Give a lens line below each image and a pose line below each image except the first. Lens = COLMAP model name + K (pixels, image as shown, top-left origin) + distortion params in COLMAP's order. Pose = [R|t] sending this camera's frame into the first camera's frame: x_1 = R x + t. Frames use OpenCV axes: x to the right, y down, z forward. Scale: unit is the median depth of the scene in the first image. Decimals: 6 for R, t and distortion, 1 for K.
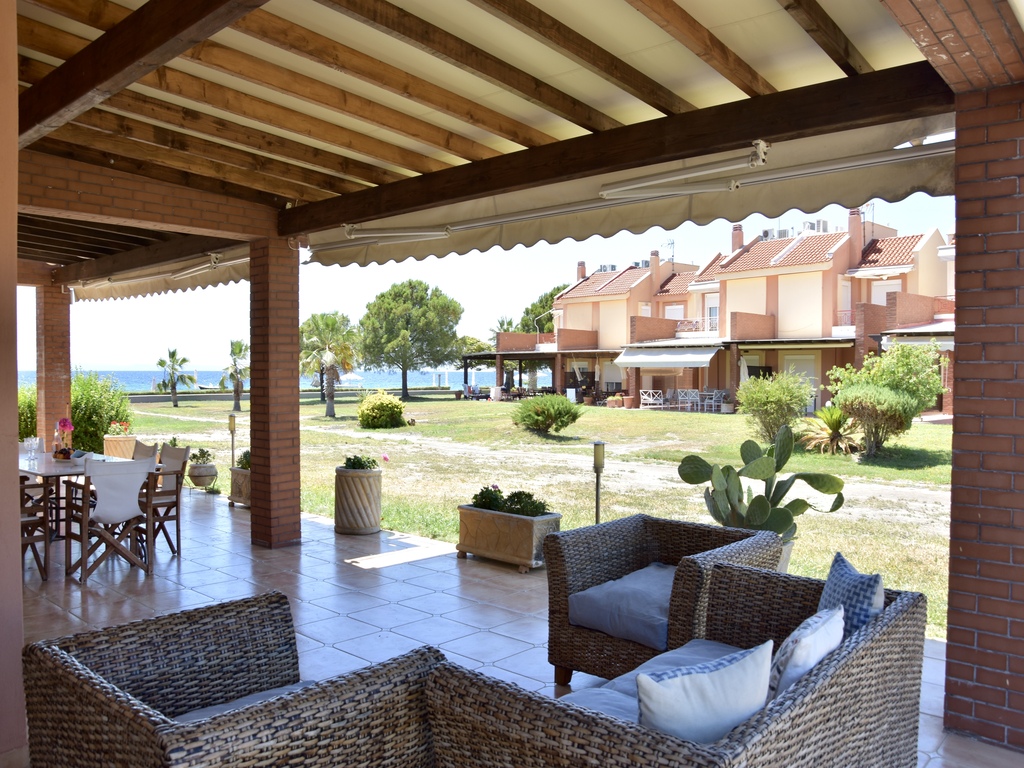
lens RADIAL K [[812.5, 0, 512.0], [0, 812.5, 384.0], [0, 0, 1]] dist [-0.137392, 0.096661]
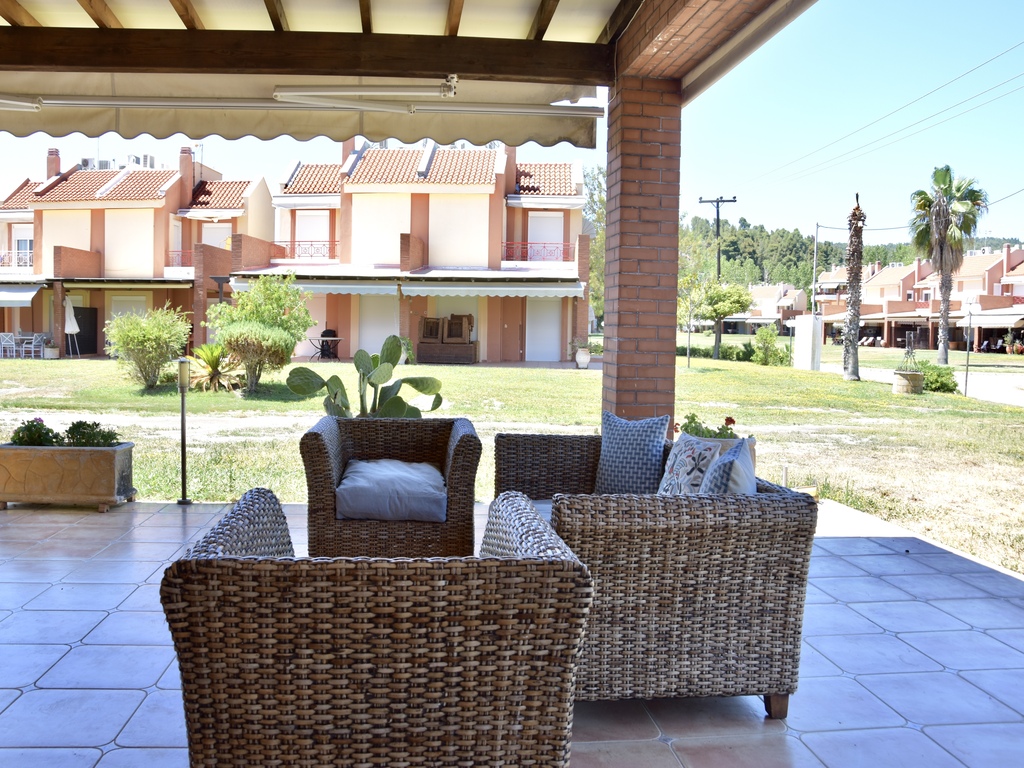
lens RADIAL K [[847.7, 0, 509.9], [0, 847.7, 365.7], [0, 0, 1]] dist [-0.165729, 0.112259]
pose [[0.677132, -0.027678, 0.735341, -0.106951], [-0.002887, 0.999185, 0.040267, 0.012370], [-0.735856, -0.029389, 0.676500, 0.025963]]
